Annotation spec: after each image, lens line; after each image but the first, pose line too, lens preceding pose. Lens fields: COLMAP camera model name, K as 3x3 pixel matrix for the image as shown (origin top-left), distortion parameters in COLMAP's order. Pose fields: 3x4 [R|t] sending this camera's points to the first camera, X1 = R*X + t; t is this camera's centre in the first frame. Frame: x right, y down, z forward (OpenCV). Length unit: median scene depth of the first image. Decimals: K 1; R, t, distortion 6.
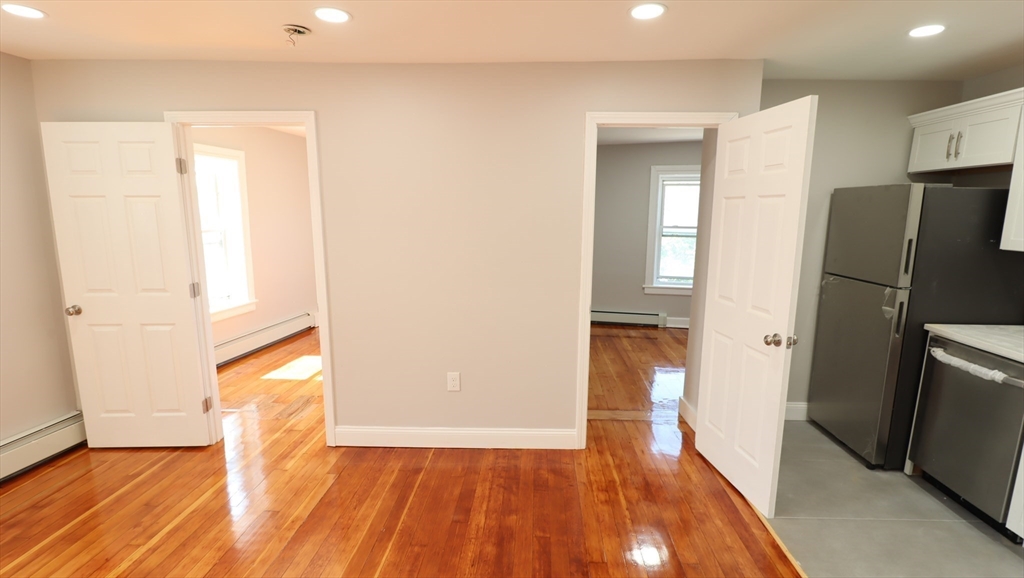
lens RADIAL K [[480.0, 0, 524.4], [0, 480.0, 292.7], [0, 0, 1]] dist [0.002017, -0.014910]
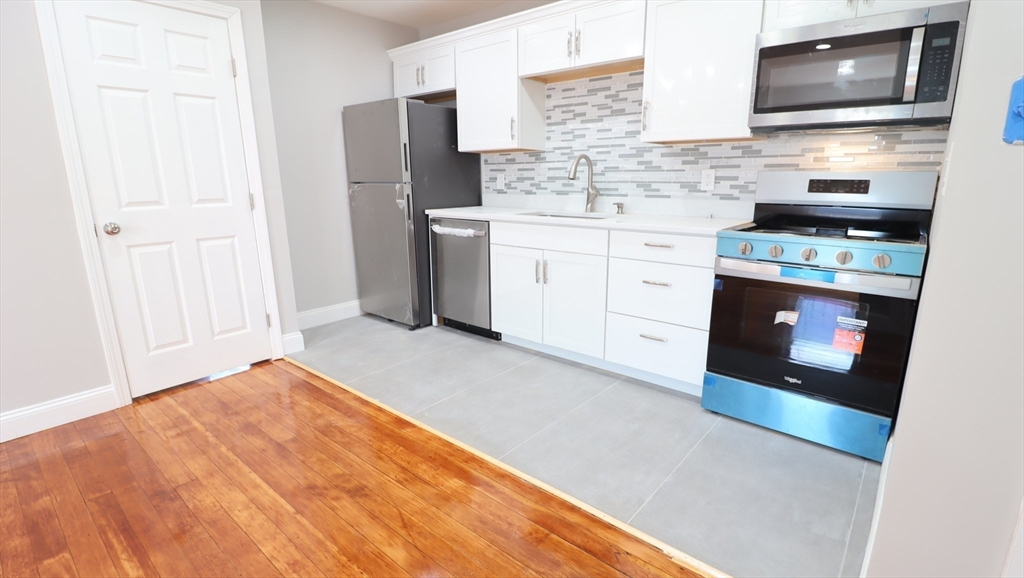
lens RADIAL K [[478.5, 0, 526.5], [0, 478.5, 291.0], [0, 0, 1]] dist [0.001631, -0.014350]
pose [[0.610357, -0.198057, 0.766966, -0.053002], [0.143904, 0.979850, 0.138511, 0.136609], [-0.778945, 0.025828, 0.626560, -0.046901]]
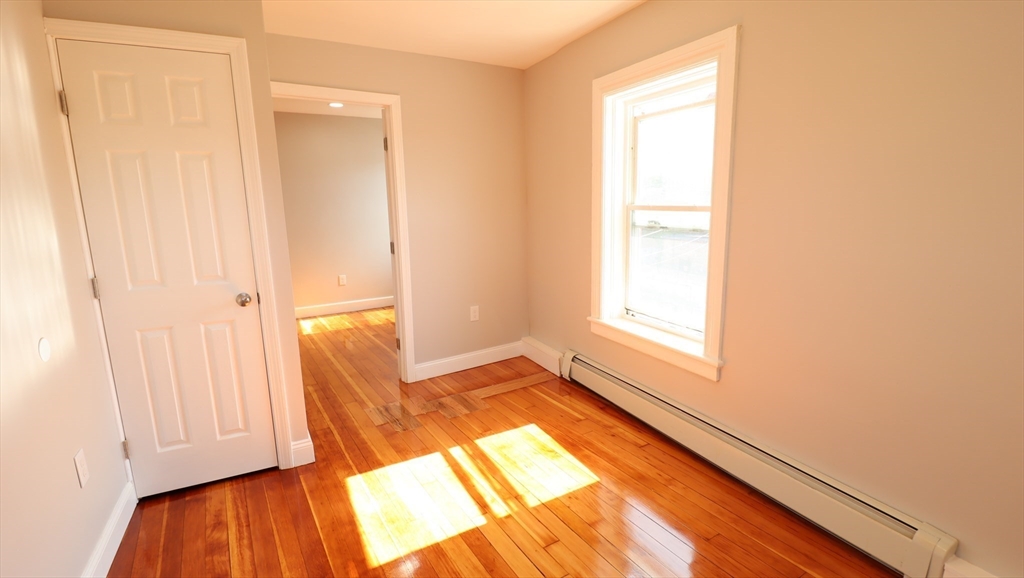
lens RADIAL K [[480.0, 0, 524.4], [0, 480.0, 292.7], [0, 0, 1]] dist [0.002017, -0.014910]
pose [[-0.818777, 0.112586, -0.562964, -0.285996], [-0.089906, 0.943340, 0.319416, -0.334174], [0.567028, 0.312144, -0.762263, 2.287524]]
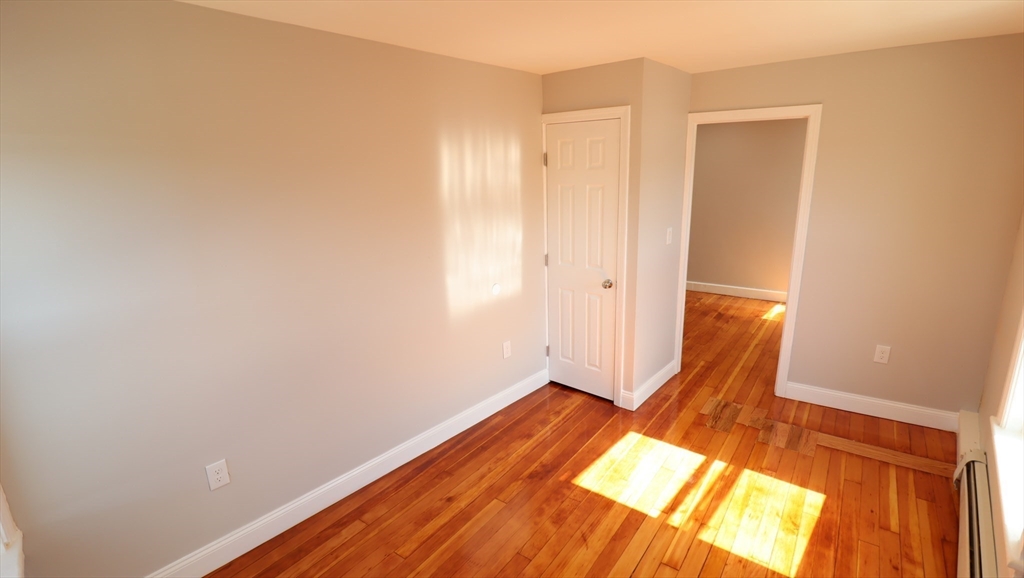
lens RADIAL K [[480.0, 0, 524.4], [0, 480.0, 292.7], [0, 0, 1]] dist [0.002017, -0.014910]
pose [[-0.836452, -0.131329, 0.532071, -0.825570], [0.107643, 0.912582, 0.394471, -0.498458], [-0.537364, 0.387230, -0.749195, 2.422814]]
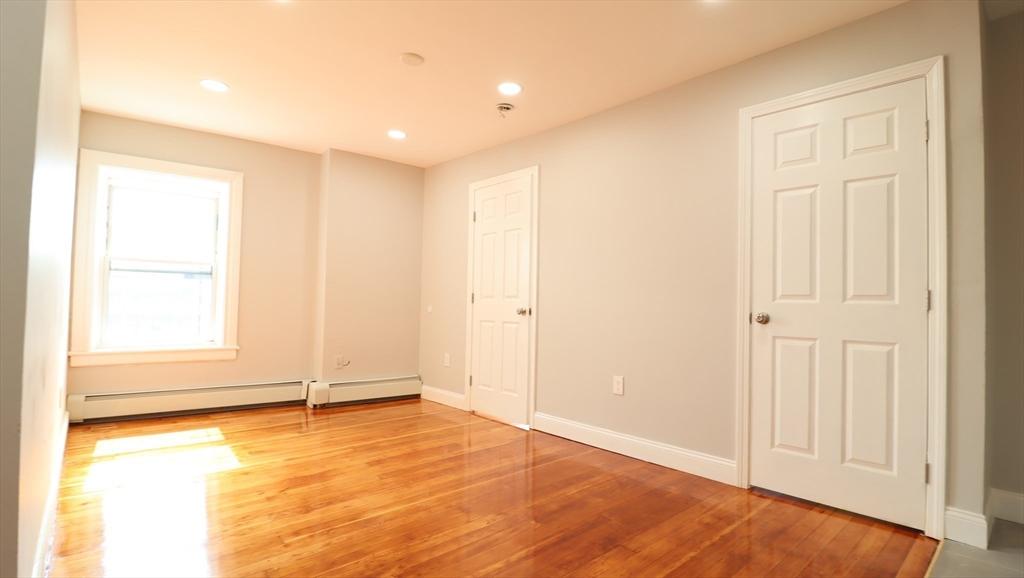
lens RADIAL K [[480.0, 0, 524.4], [0, 480.0, 292.7], [0, 0, 1]] dist [0.002017, -0.014910]
pose [[0.701021, -0.012039, -0.713039, 0.509640], [-0.134101, 0.979796, -0.148384, 0.188233], [0.700418, 0.199639, 0.685243, 0.105991]]
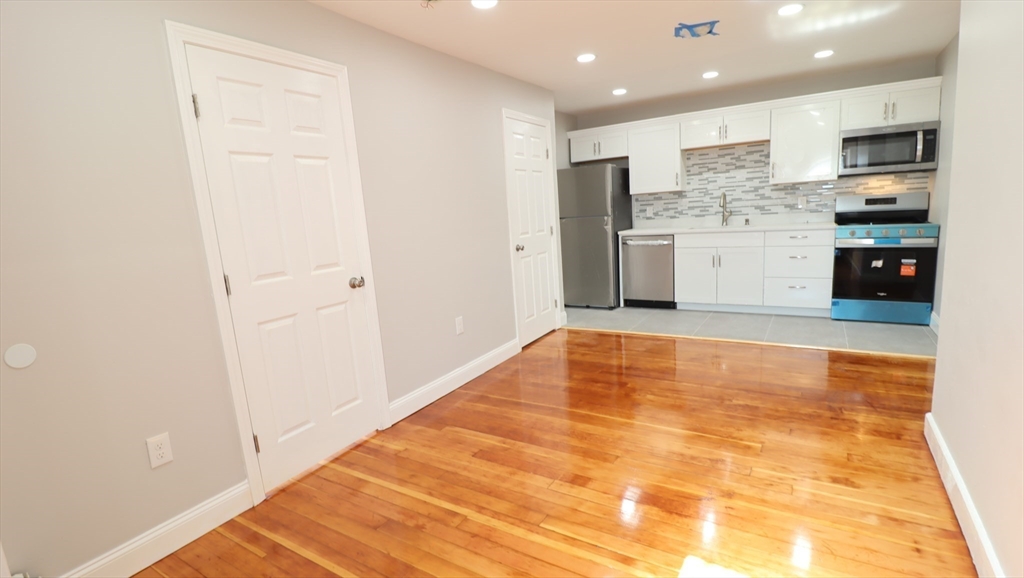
lens RADIAL K [[480.0, 0, 524.4], [0, 480.0, 292.7], [0, 0, 1]] dist [0.002017, -0.014910]
pose [[0.486059, -0.190466, 0.852918, -1.154251], [0.213765, 0.972227, 0.095289, 0.034804], [-0.847379, 0.136008, 0.513274, 0.289954]]
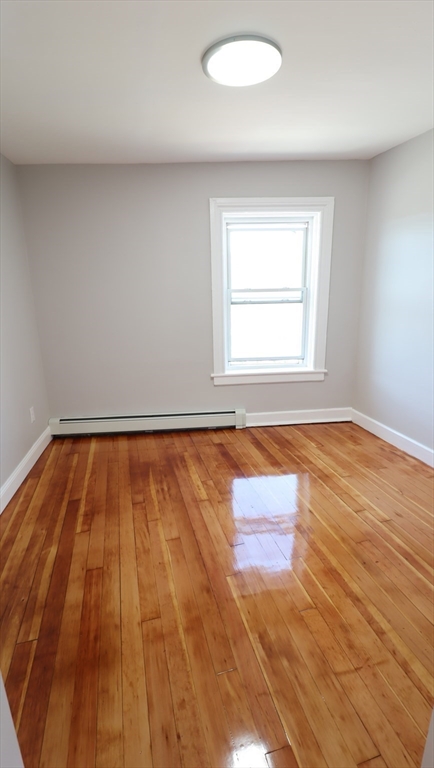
lens RADIAL K [[360.0, 0, 217.7], [0, 360.0, 393.6], [0, 0, 1]] dist [0.002017, -0.014910]
pose [[0.956061, -0.106549, 0.273121, 0.249069], [0.075820, 0.989787, 0.120722, -0.120840], [-0.283194, -0.094710, 0.954375, 1.134152]]
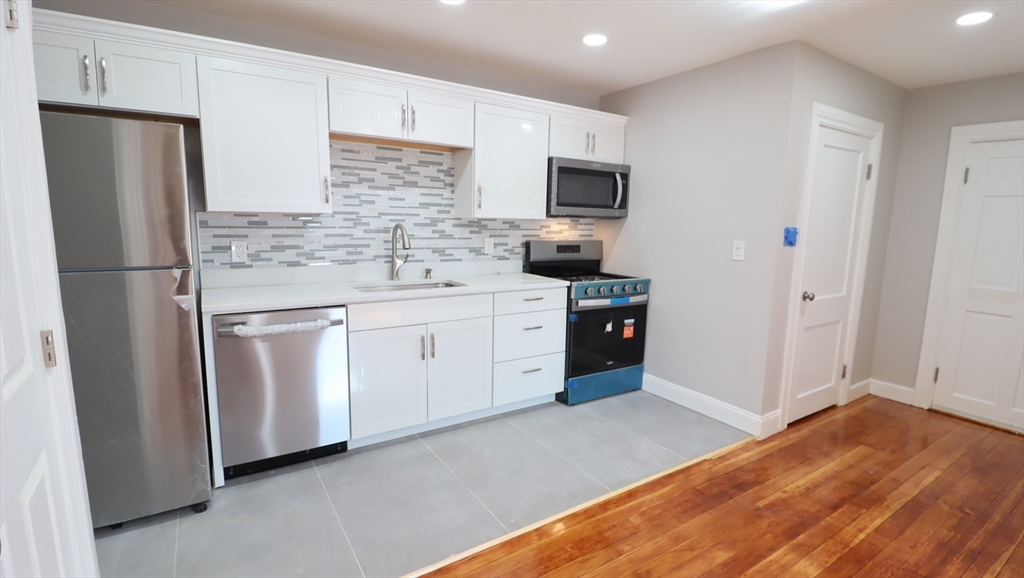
lens RADIAL K [[478.5, 0, 526.5], [0, 478.5, 291.0], [0, 0, 1]] dist [0.001631, -0.014350]
pose [[-0.581723, -0.145050, 0.800349, -0.123883], [0.107357, 0.961671, 0.252318, -0.100264], [-0.806271, 0.232702, -0.543854, 0.947488]]
